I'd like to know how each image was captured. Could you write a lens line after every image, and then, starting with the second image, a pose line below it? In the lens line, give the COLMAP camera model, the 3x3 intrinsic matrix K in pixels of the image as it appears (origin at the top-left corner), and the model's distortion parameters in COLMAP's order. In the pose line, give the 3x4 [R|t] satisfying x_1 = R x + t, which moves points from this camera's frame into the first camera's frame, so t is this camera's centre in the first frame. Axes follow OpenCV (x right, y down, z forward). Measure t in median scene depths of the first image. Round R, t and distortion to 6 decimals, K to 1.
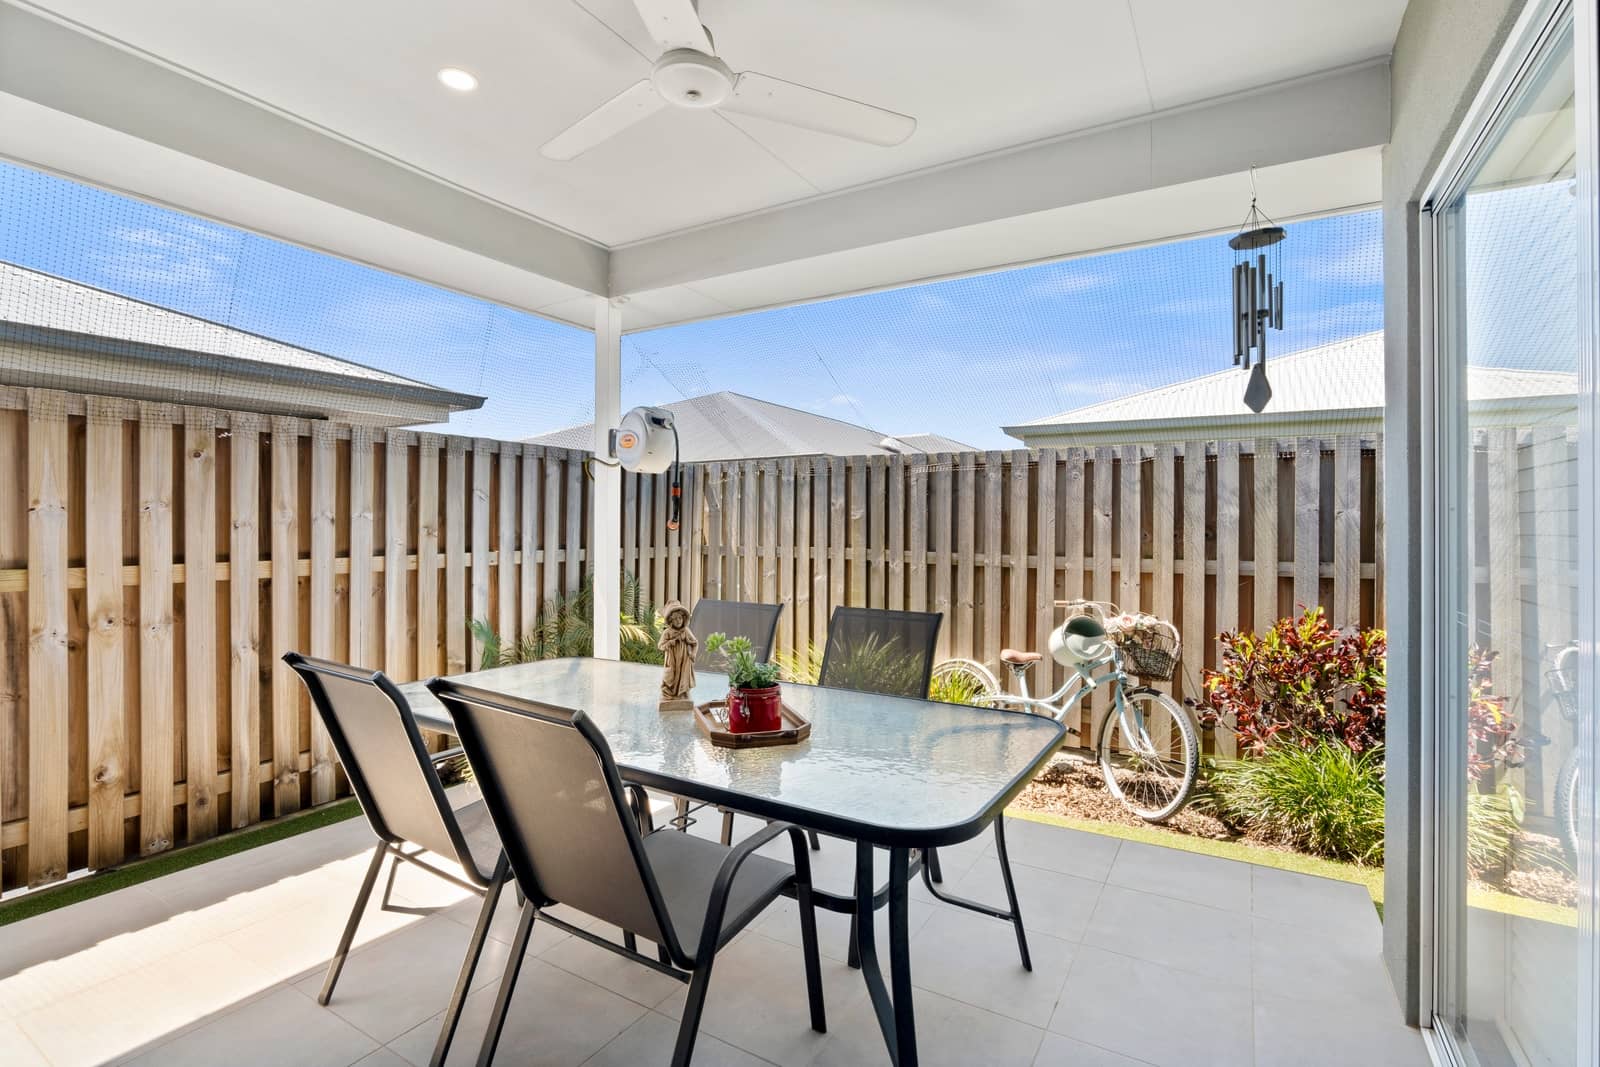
lens RADIAL K [[755.9, 0, 800.0], [0, 755.9, 533.5], [0, 0, 1]] dist [-0.017389, 0.000498]
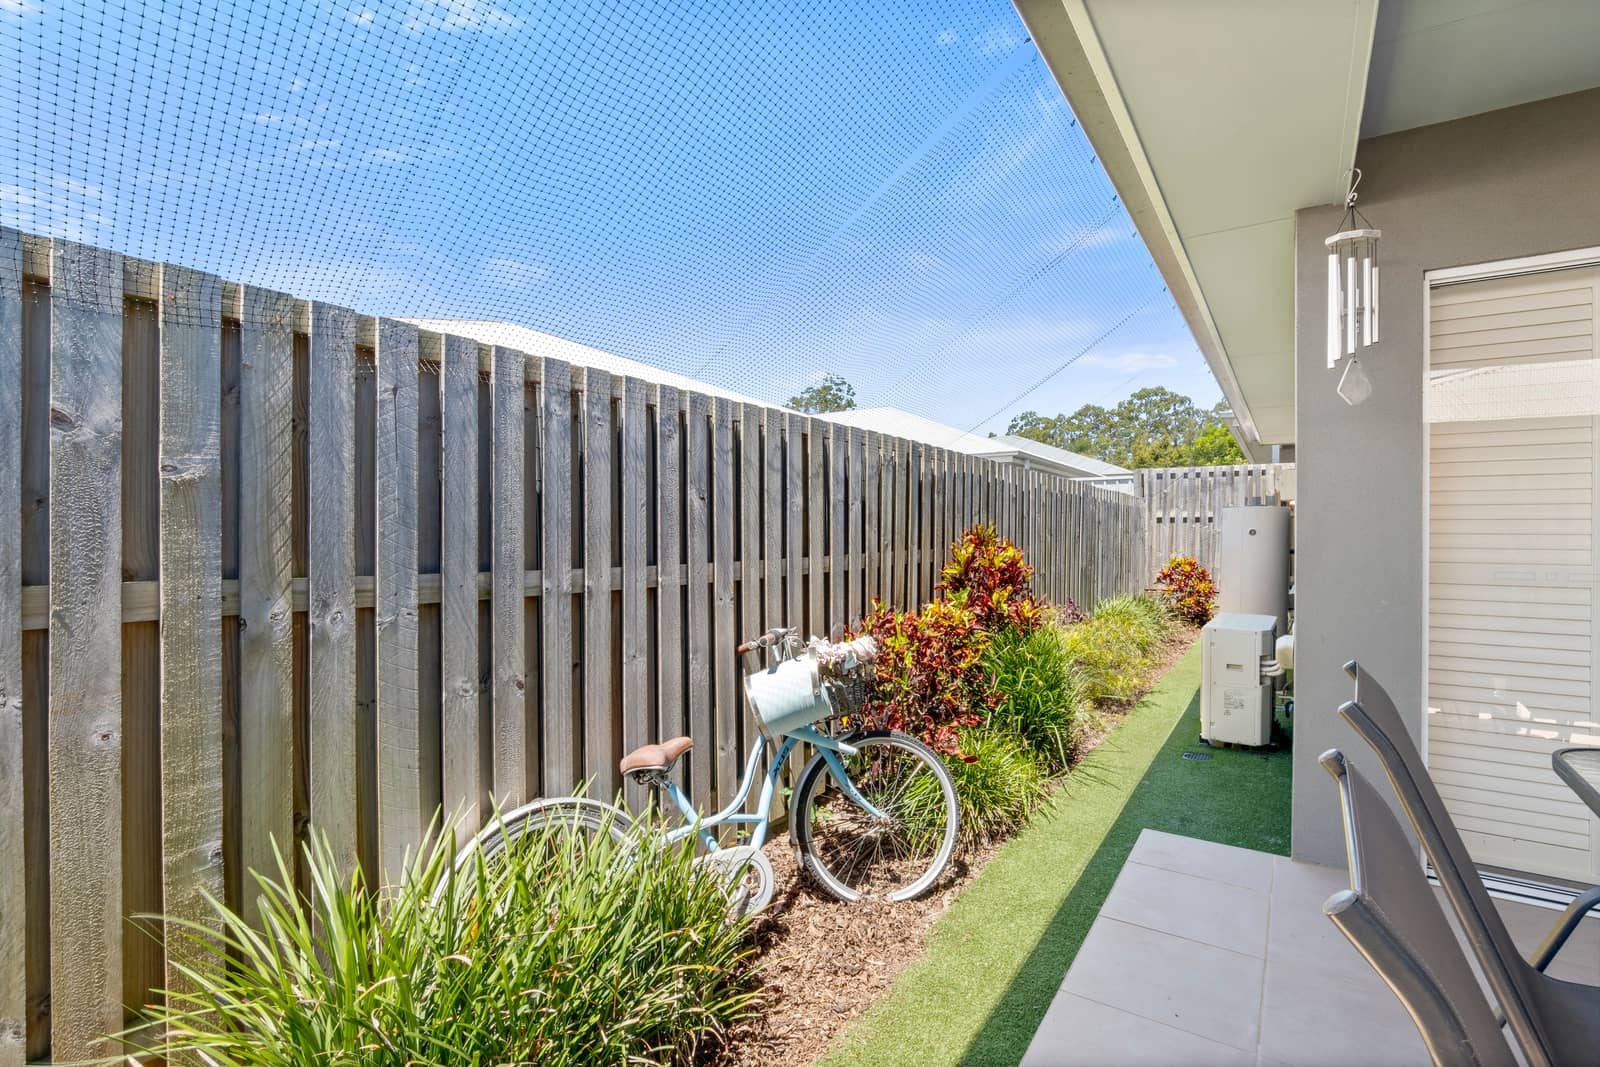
lens RADIAL K [[755.9, 0, 800.0], [0, 755.9, 533.5], [0, 0, 1]] dist [-0.017389, 0.000498]
pose [[0.764526, -0.008687, 0.644534, 0.067149], [-0.000369, 0.999903, 0.013915, -0.003177], [-0.644593, -0.010876, 0.764449, 0.582348]]
